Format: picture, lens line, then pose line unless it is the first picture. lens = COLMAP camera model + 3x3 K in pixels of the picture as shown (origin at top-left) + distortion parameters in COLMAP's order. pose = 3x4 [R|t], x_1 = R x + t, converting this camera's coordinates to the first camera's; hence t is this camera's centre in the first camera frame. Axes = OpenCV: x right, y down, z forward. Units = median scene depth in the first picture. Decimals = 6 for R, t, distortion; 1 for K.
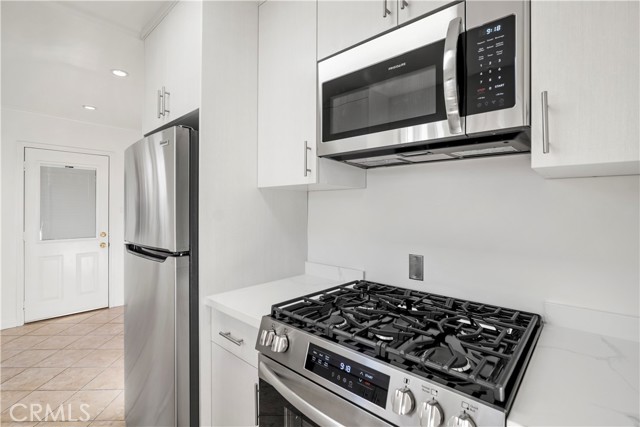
lens RADIAL K [[300.6, 0, 320.3], [0, 300.6, 211.2], [0, 0, 1]] dist [-0.021128, 0.002964]
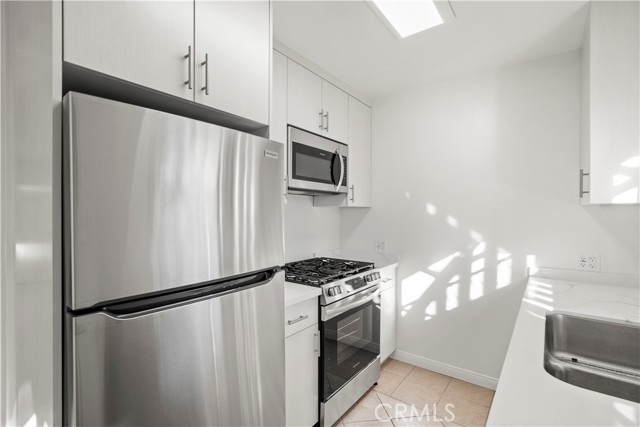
lens RADIAL K [[300.6, 0, 318.7], [0, 300.6, 216.6], [0, 0, 1]] dist [-0.021128, 0.002964]
pose [[-0.068670, -0.007885, 0.997608, -1.627701], [-0.009790, 0.999926, 0.007230, -0.042507], [-0.997591, -0.009270, -0.068742, 0.993717]]
